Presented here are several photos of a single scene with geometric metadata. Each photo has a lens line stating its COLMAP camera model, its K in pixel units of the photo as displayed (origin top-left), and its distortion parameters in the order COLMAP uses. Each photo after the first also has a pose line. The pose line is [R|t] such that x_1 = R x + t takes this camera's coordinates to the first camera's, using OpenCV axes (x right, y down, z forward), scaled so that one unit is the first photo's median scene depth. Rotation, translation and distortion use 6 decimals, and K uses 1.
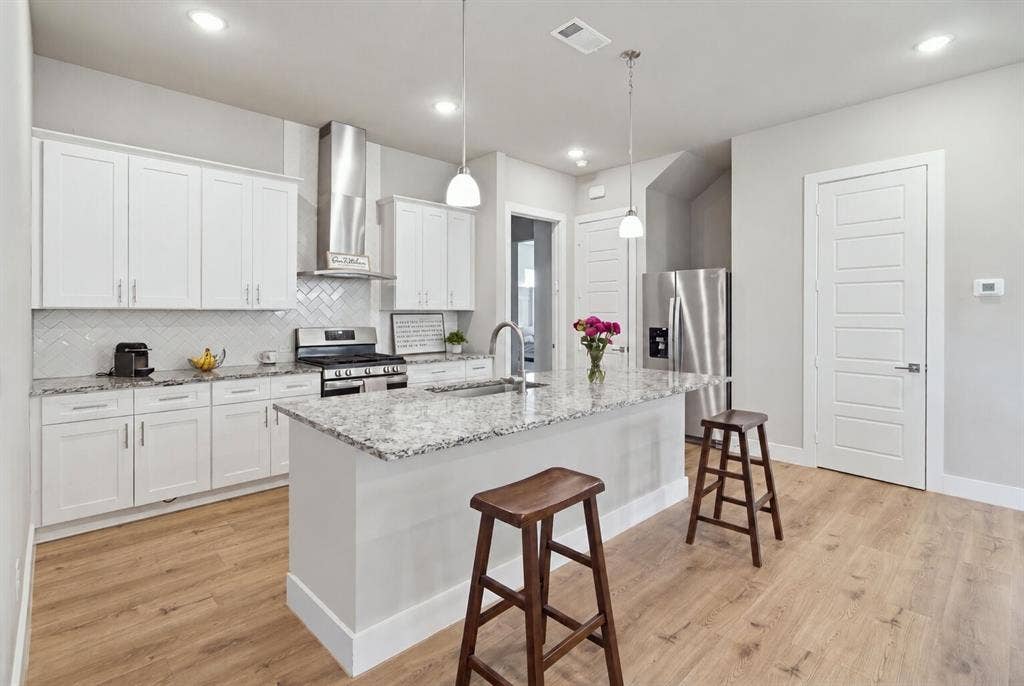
lens RADIAL K [[474.8, 0, 513.2], [0, 474.8, 314.4], [0, 0, 1]] dist [0.002874, 0.000206]
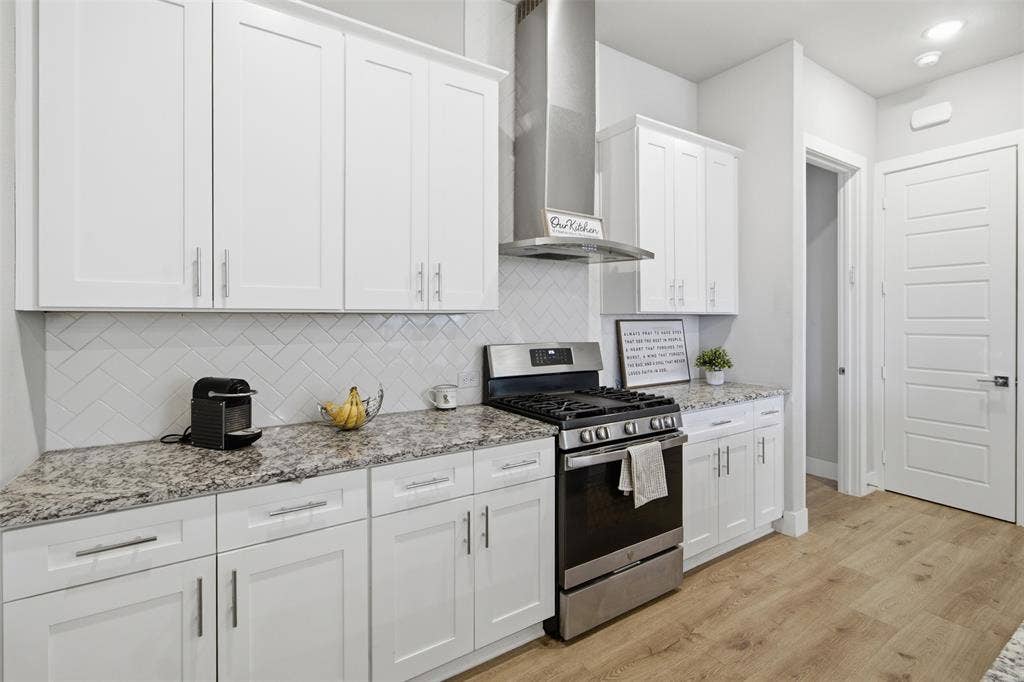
lens RADIAL K [[479.4, 0, 513.0], [0, 479.4, 317.7], [0, 0, 1]] dist [-0.001014, -0.000137]
pose [[0.983034, -0.000775, -0.183419, -0.345567], [0.000177, 0.999995, -0.003278, -0.002255], [0.183421, 0.003190, 0.983029, 0.474726]]
